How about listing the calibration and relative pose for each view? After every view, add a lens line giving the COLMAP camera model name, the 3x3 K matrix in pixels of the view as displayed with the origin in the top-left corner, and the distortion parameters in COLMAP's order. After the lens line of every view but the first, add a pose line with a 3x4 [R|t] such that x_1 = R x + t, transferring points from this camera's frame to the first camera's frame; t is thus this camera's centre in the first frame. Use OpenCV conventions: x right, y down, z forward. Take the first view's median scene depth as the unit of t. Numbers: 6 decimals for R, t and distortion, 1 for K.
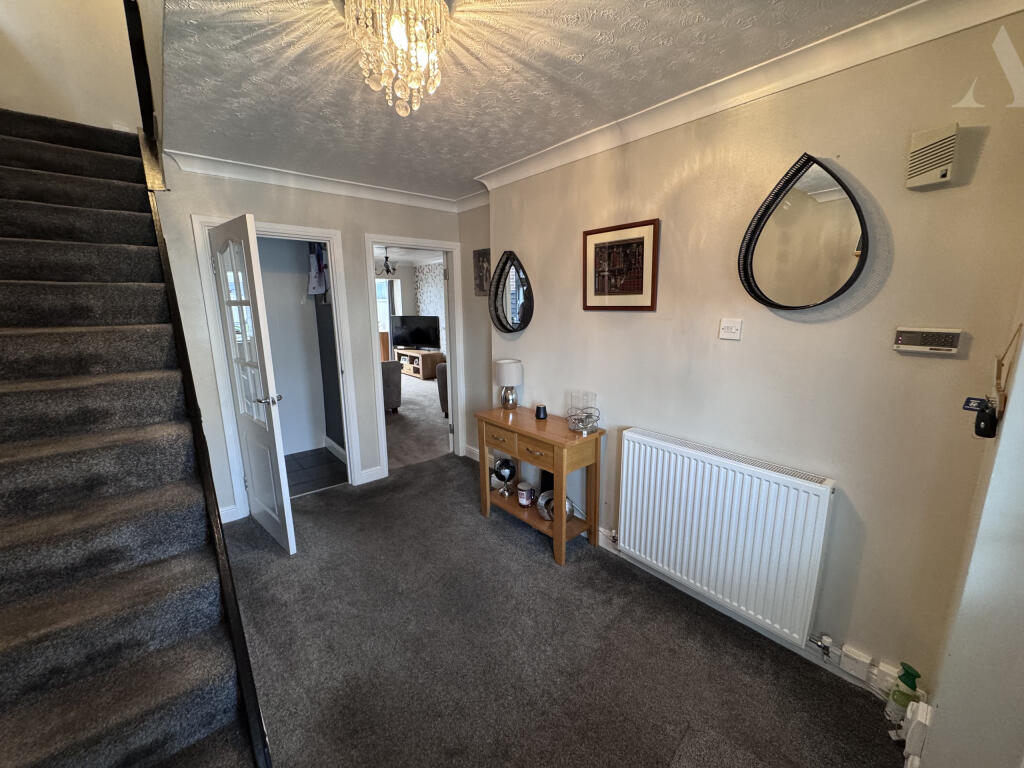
lens RADIAL K [[409.9, 0, 512.8], [0, 409.9, 385.3], [0, 0, 1]] dist [-0.003071, -0.000152]
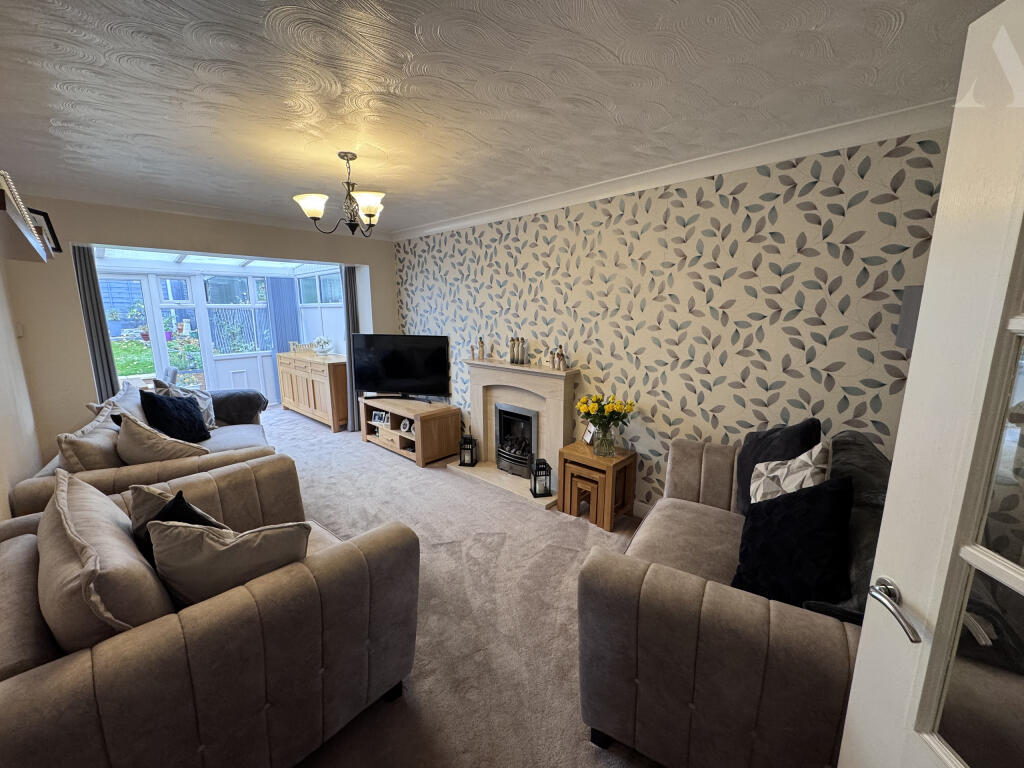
lens RADIAL K [[409.9, 0, 510.6], [0, 409.9, 380.6], [0, 0, 1]] dist [-0.003071, -0.000152]
pose [[0.994020, -0.021211, 0.107115, -0.155733], [0.023156, 0.999588, -0.016941, -0.099476], [-0.106711, 0.019320, 0.994102, 0.468988]]
